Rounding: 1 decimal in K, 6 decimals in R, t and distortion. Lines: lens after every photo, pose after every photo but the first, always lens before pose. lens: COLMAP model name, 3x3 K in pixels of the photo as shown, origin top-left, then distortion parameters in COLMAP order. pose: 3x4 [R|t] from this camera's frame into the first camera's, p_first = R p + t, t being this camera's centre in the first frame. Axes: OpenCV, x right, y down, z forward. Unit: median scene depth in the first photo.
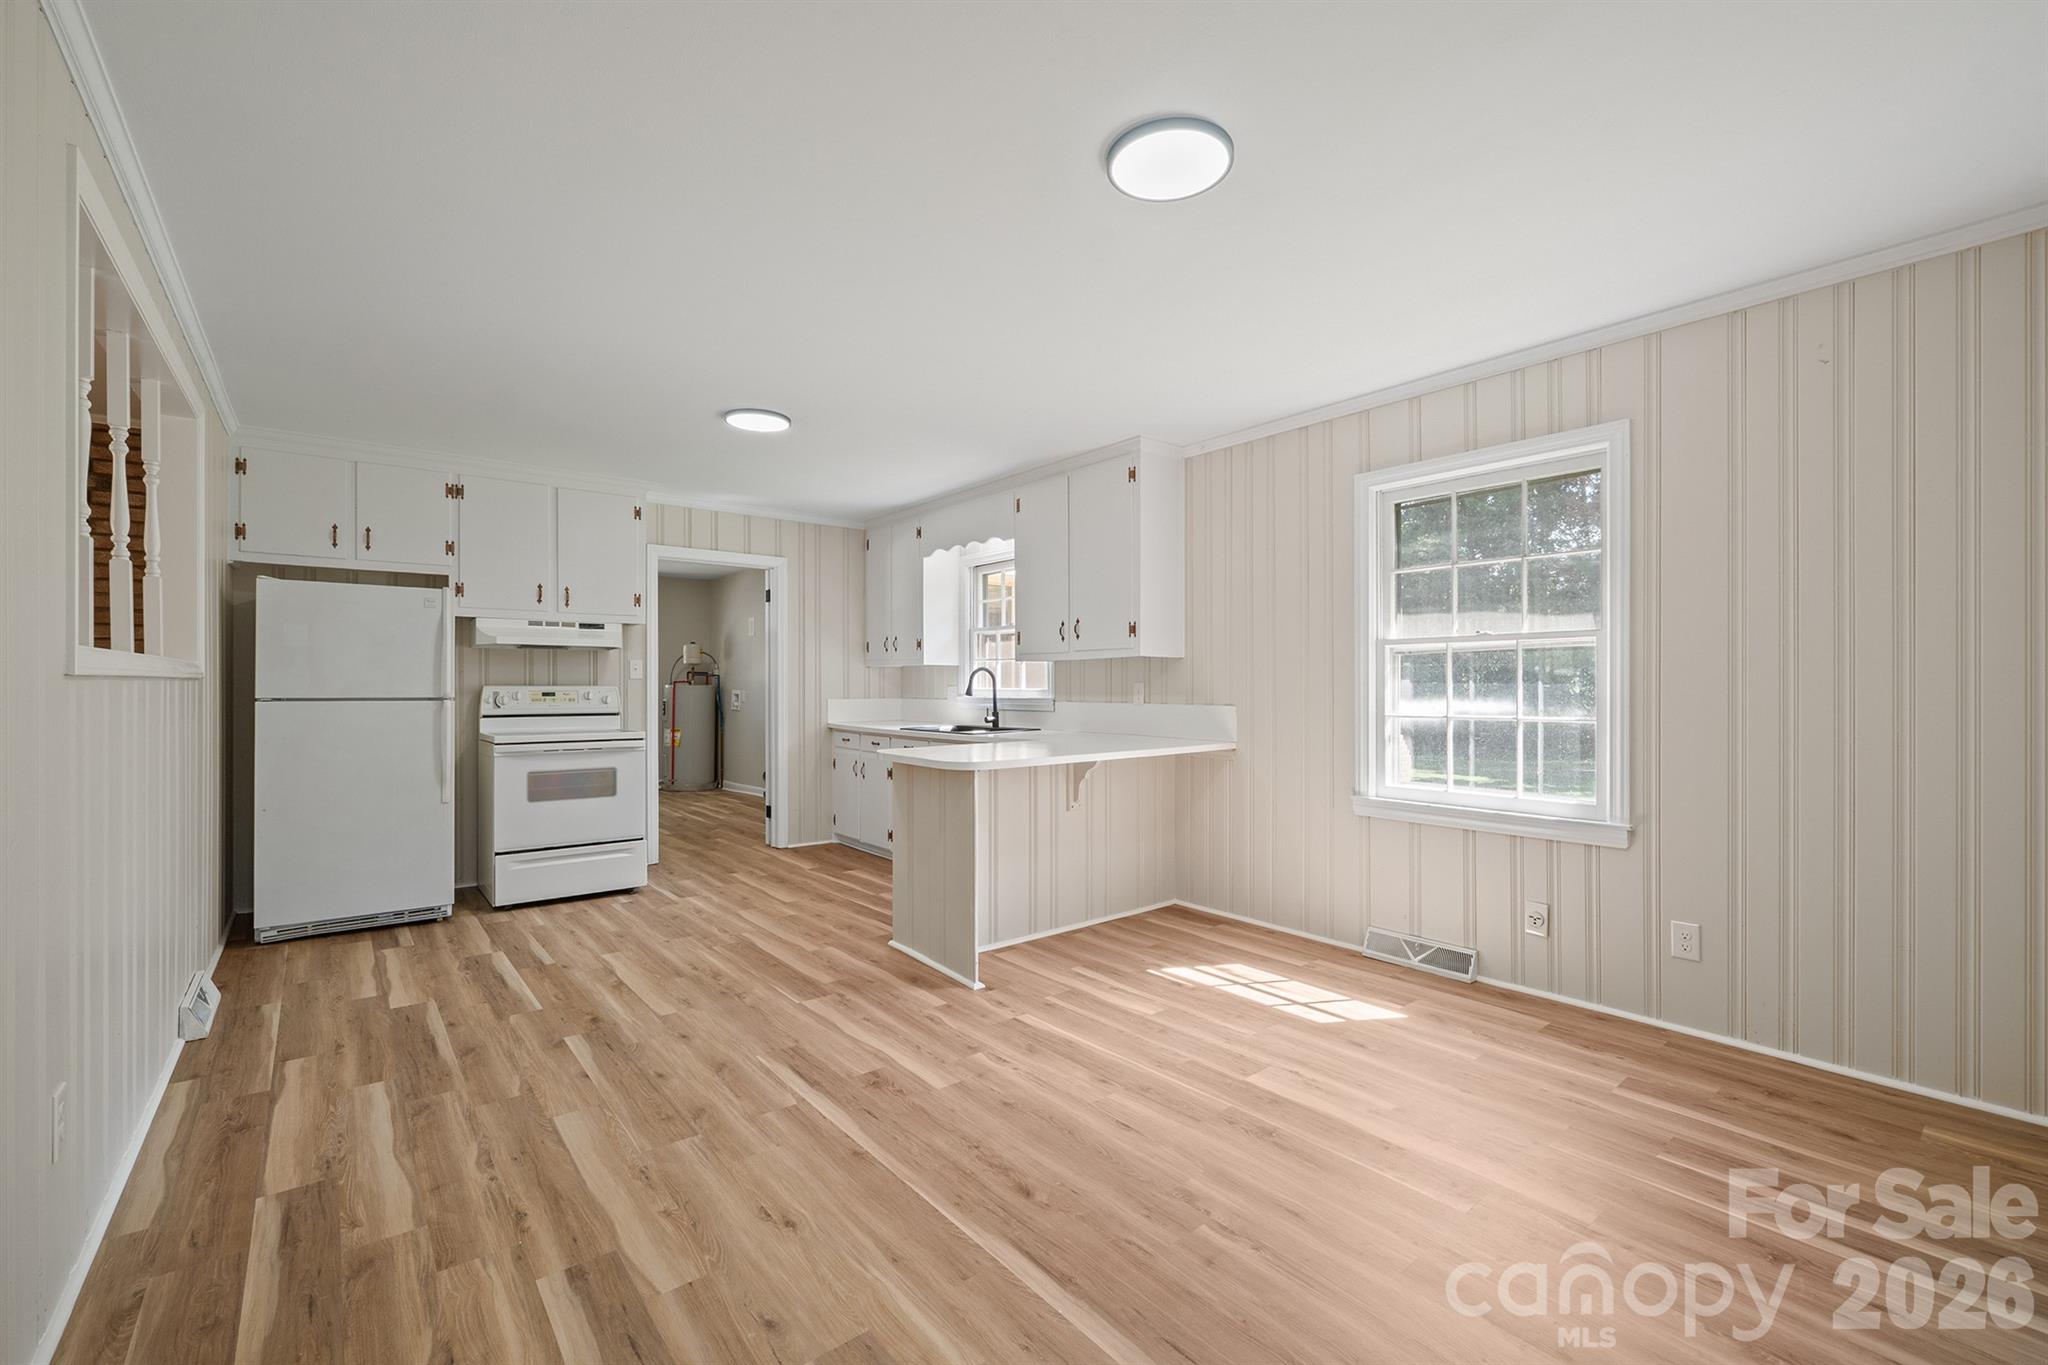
lens RADIAL K [[865.5, 0, 1030.7], [0, 865.5, 685.5], [0, 0, 1]] dist [-0.005874, -0.000648]
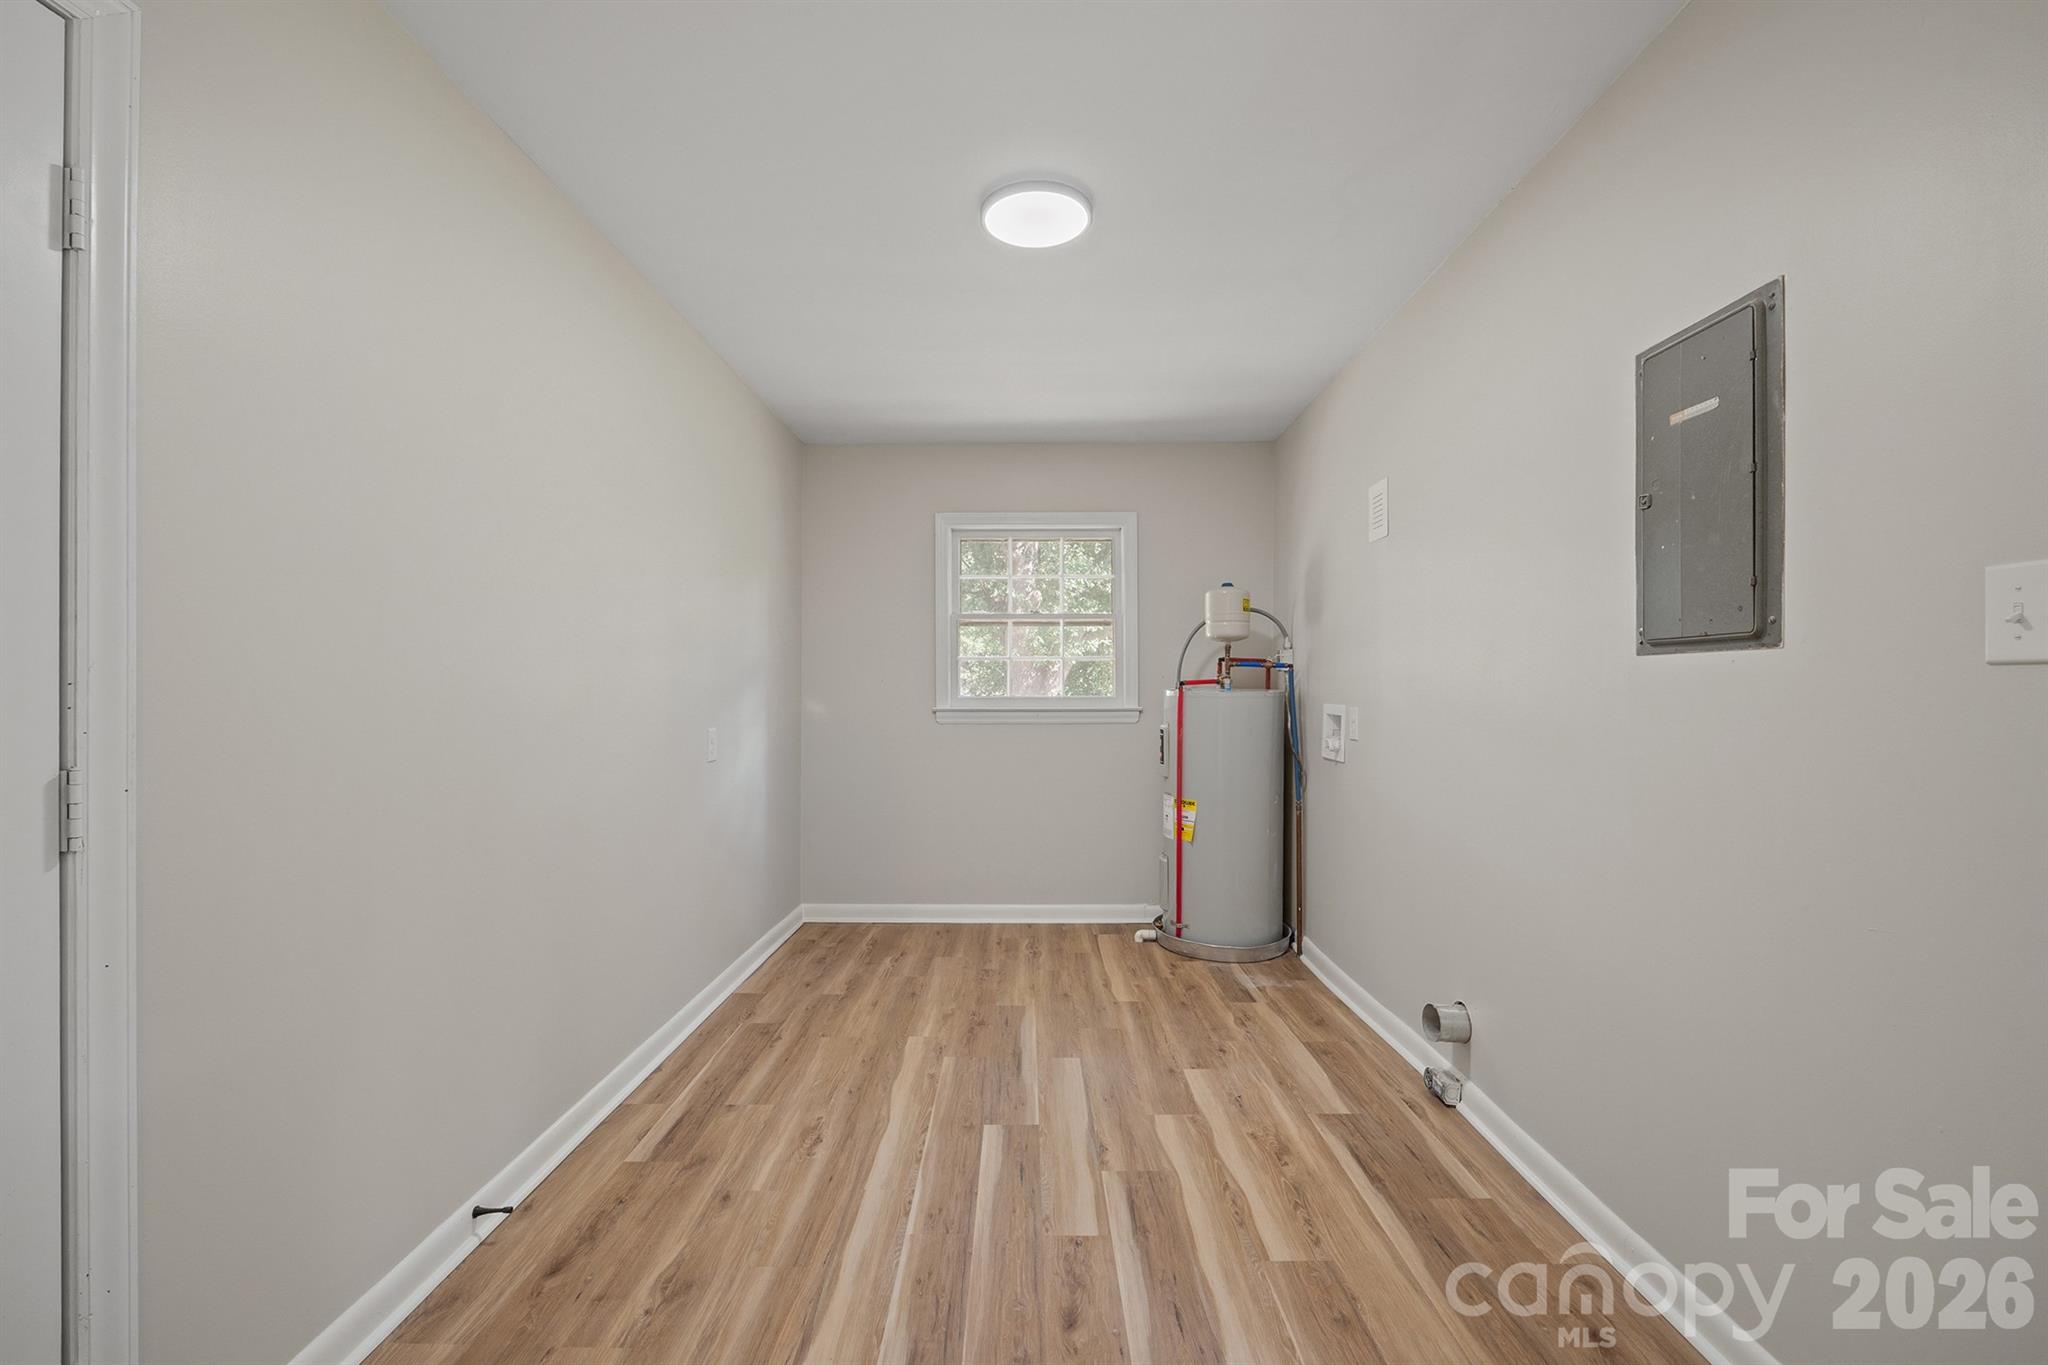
lens RADIAL K [[865.4, 0, 1025.2], [0, 865.4, 689.2], [0, 0, 1]] dist [-0.006943, -0.000486]
pose [[0.768968, -0.002640, -0.639282, -0.499529], [0.002963, 0.999995, -0.000565, -0.002632], [0.639281, -0.001460, 0.768972, 1.527754]]
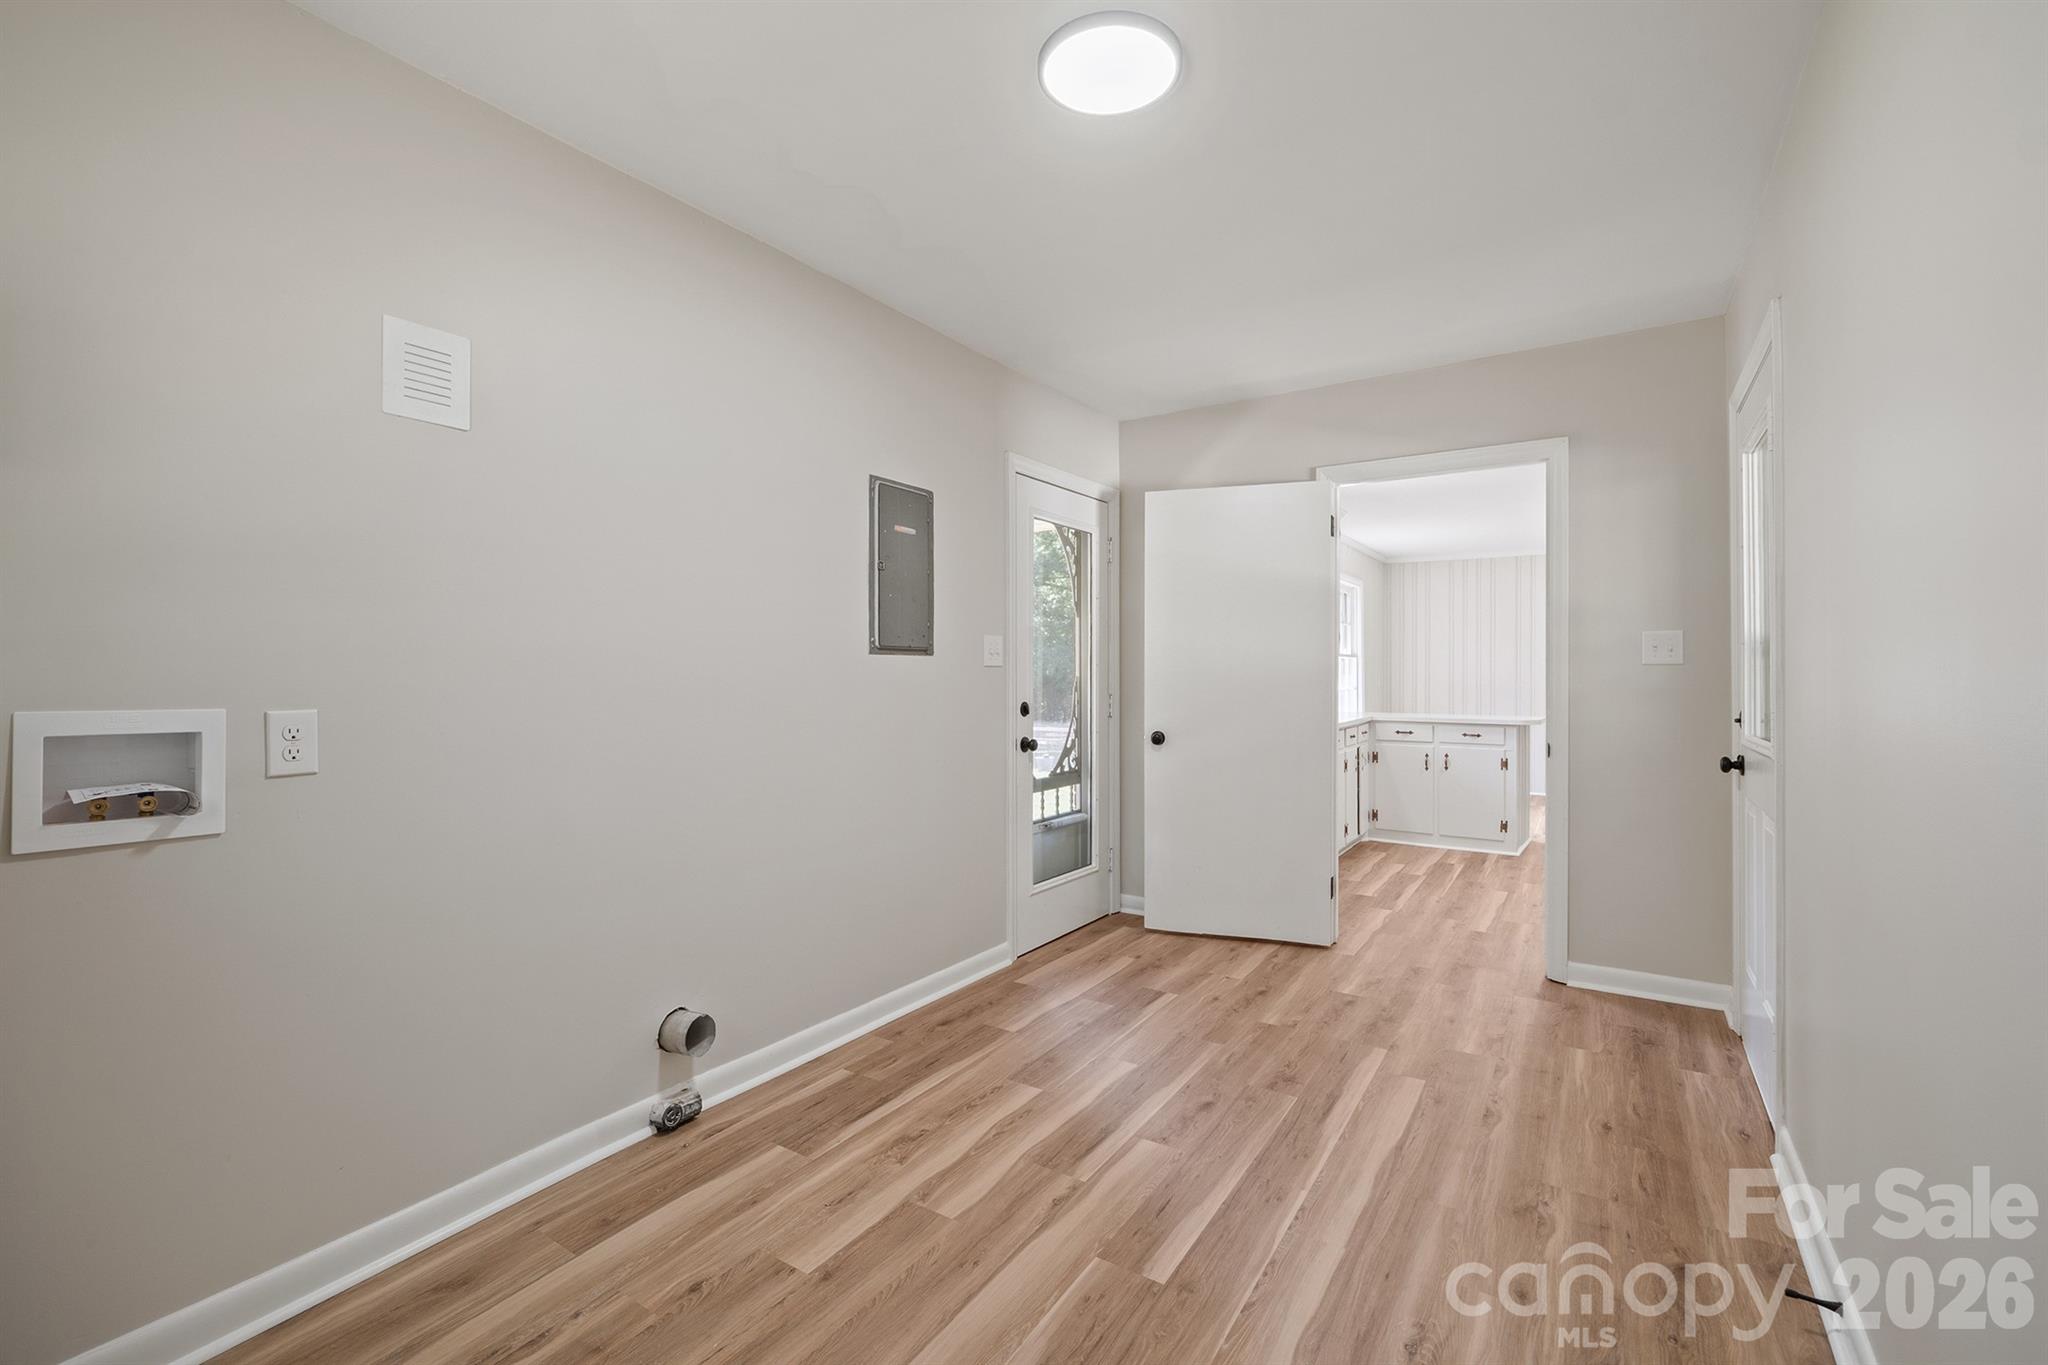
lens RADIAL K [[865.5, 0, 1030.7], [0, 865.5, 685.5], [0, 0, 1]] dist [-0.005874, -0.000648]
pose [[-0.296055, -0.011999, 0.955096, -1.250382], [-0.000366, 0.999922, 0.012449, -0.001969], [-0.955171, 0.003336, -0.296036, 2.126743]]
